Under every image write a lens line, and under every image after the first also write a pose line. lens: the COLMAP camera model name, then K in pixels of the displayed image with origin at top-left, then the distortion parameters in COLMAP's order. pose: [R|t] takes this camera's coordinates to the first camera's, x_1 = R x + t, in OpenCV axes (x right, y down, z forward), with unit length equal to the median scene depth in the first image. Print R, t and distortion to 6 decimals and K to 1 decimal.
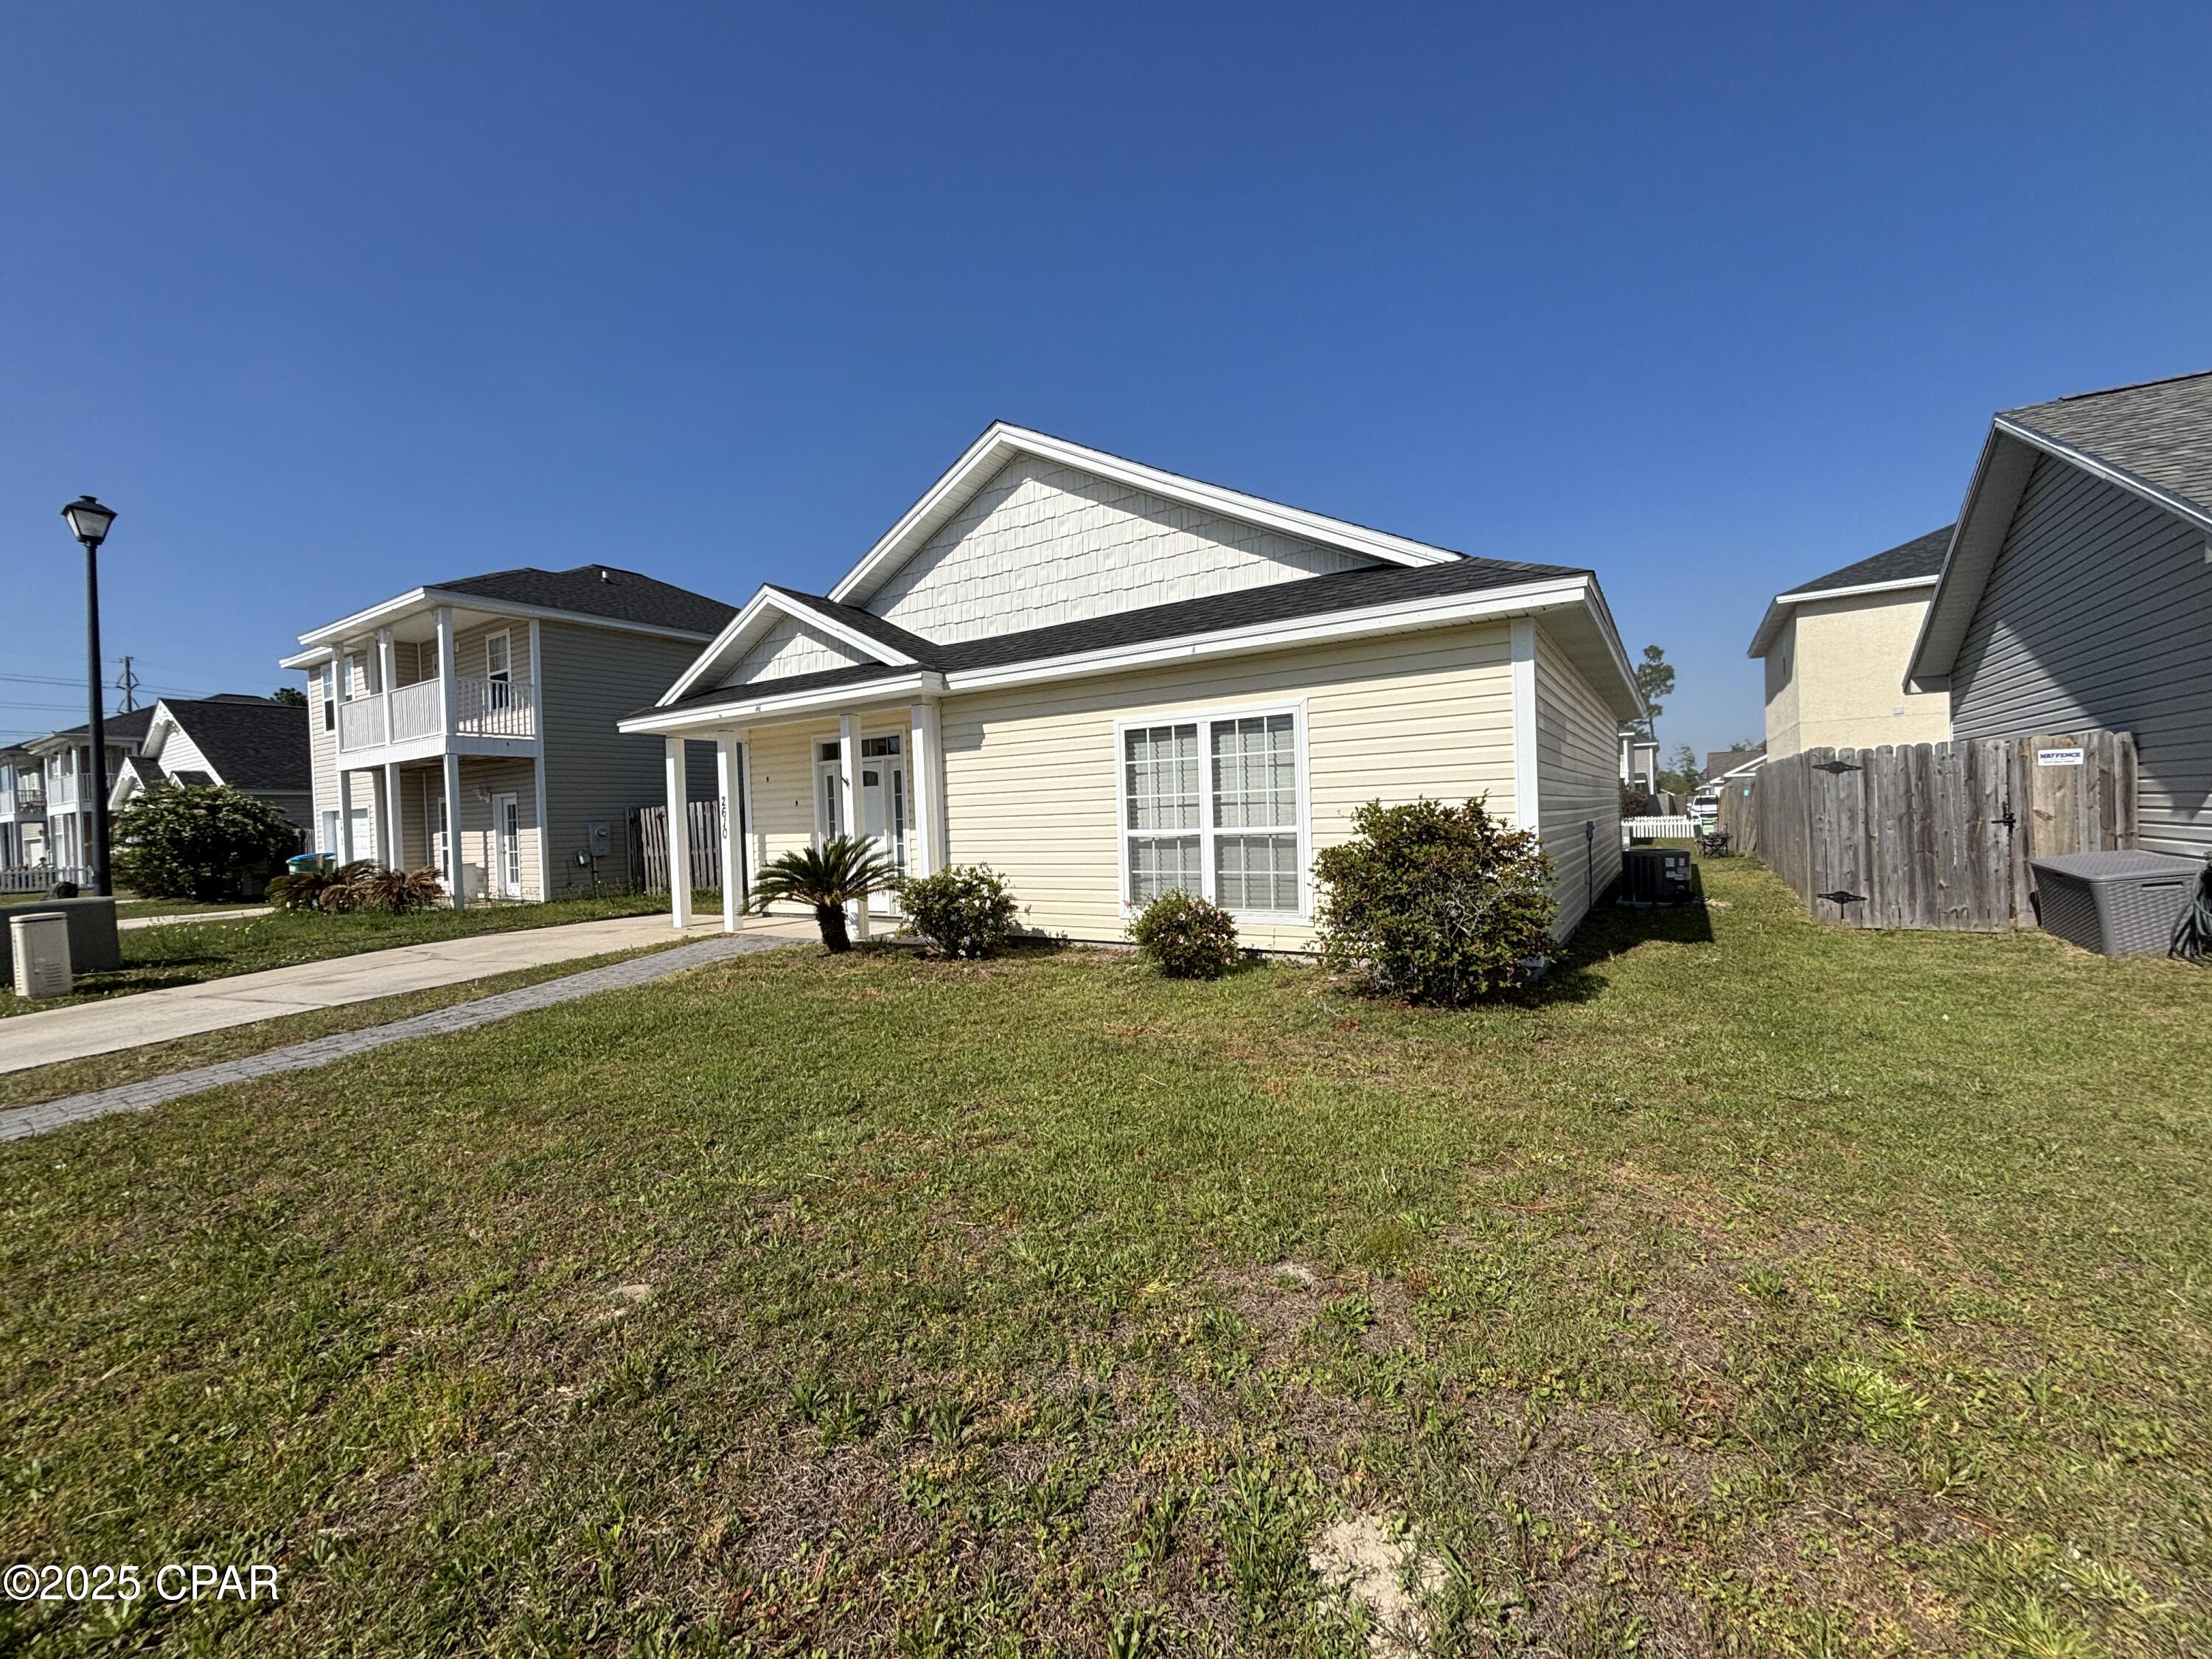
lens RADIAL K [[894.1, 0, 1111.4], [0, 894.1, 833.8], [0, 0, 1]] dist [0.003266, -0.000753]
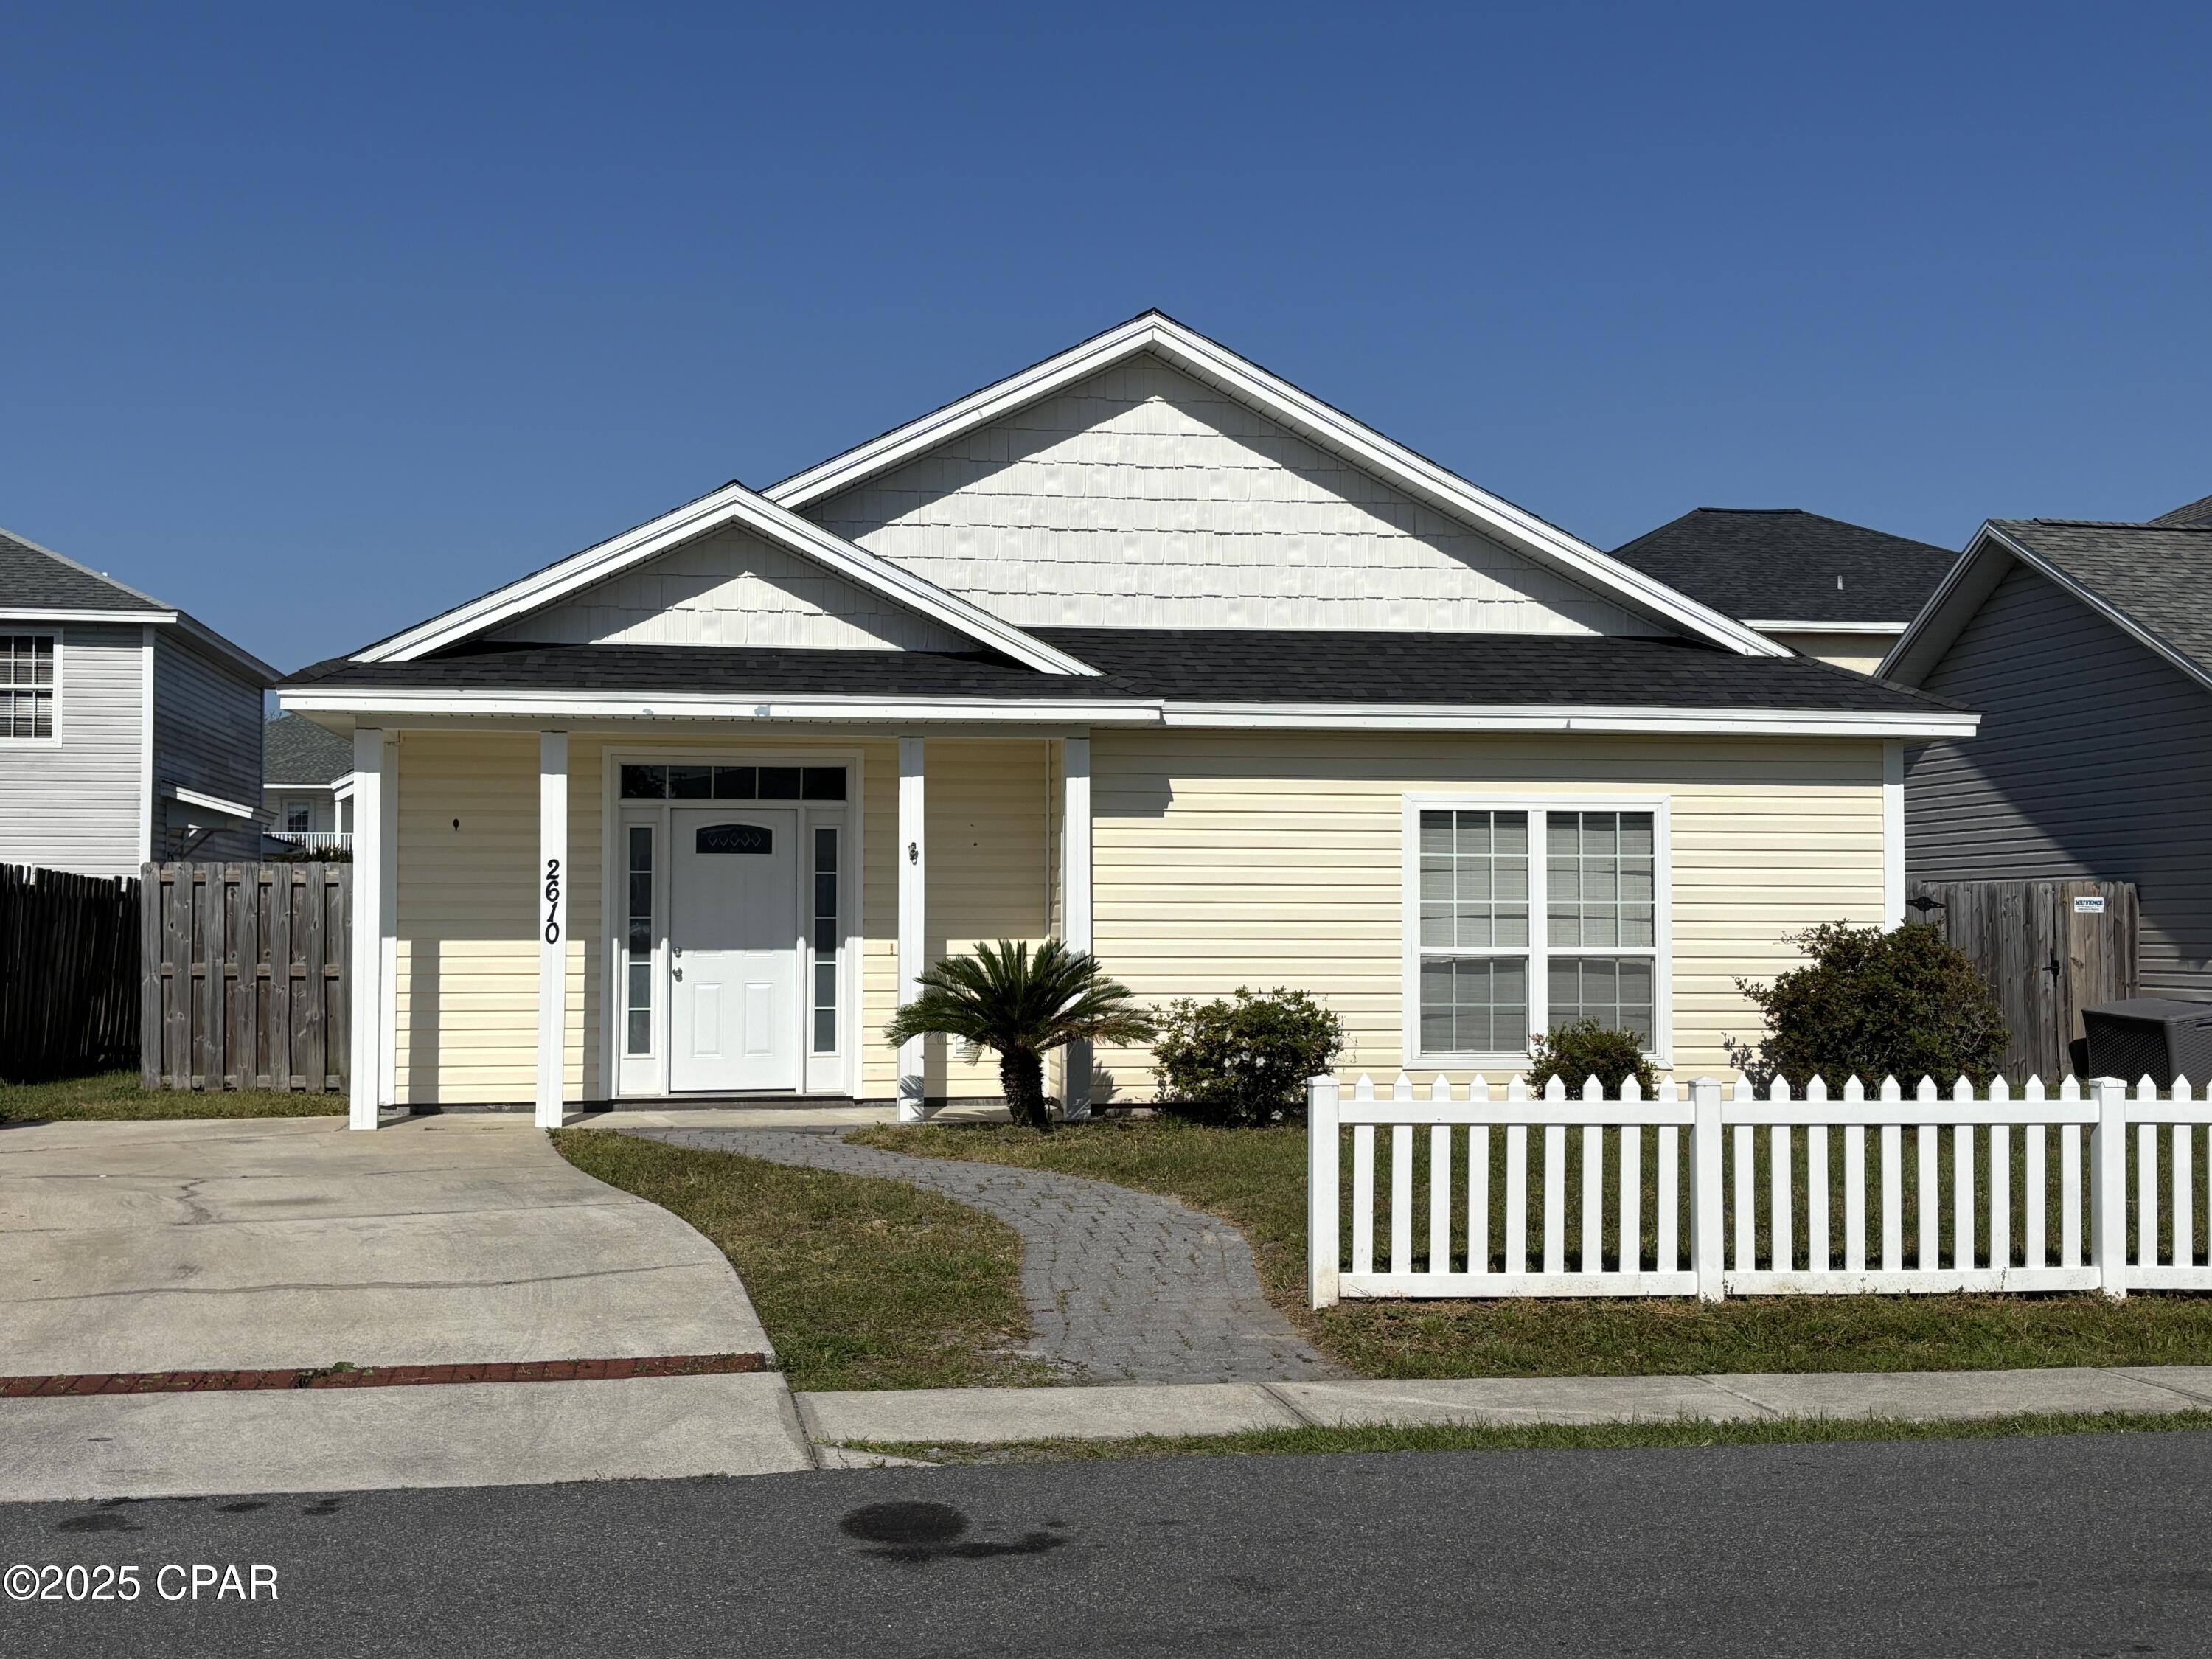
lens RADIAL K [[2602.3, 0, 1104.8], [0, 2602.3, 828.9], [0, 0, 1]] dist [-0.004519, 0.000000]
pose [[0.758676, 0.062925, 0.648422, -1.574240], [-0.015983, 0.996823, -0.078034, 0.070080], [-0.651272, 0.048839, 0.757271, -0.449491]]
